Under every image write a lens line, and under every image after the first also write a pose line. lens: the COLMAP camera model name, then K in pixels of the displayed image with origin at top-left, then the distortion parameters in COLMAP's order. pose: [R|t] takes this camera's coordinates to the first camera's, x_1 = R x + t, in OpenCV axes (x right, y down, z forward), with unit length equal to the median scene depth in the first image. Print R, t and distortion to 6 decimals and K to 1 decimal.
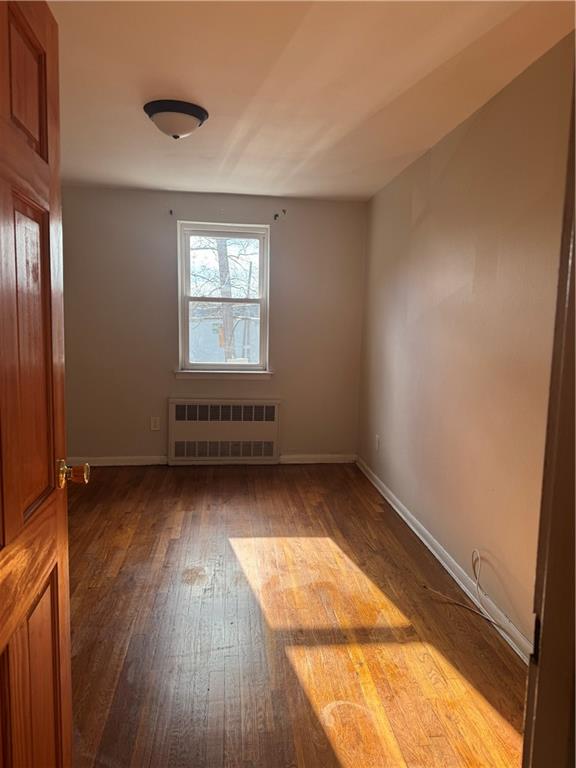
lens RADIAL K [[538.2, 0, 289.8], [0, 538.2, 393.6], [0, 0, 1]] dist [0.124464, -0.184434]
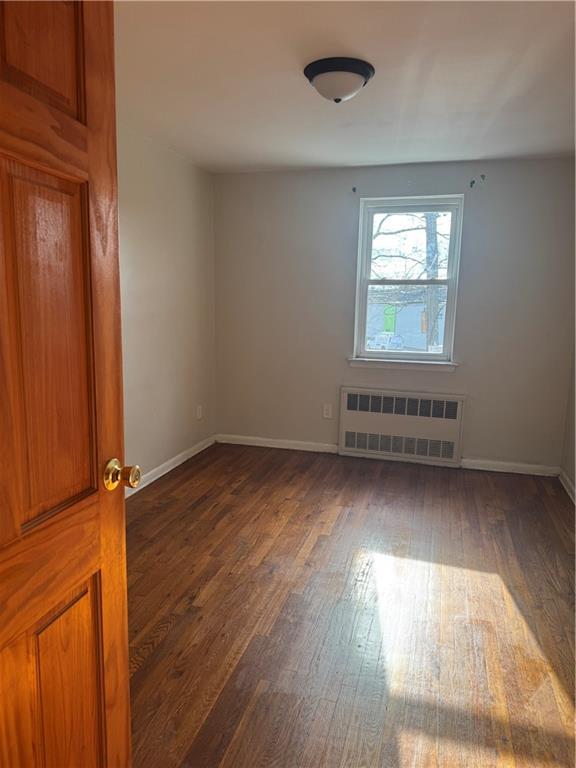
lens RADIAL K [[538.2, 0, 289.8], [0, 538.2, 393.6], [0, 0, 1]] dist [0.124464, -0.184434]
pose [[0.924344, 0.066554, -0.375712, 0.062146], [-0.055742, 0.997660, 0.039587, -0.012893], [0.377467, -0.015650, 0.925891, 0.088184]]
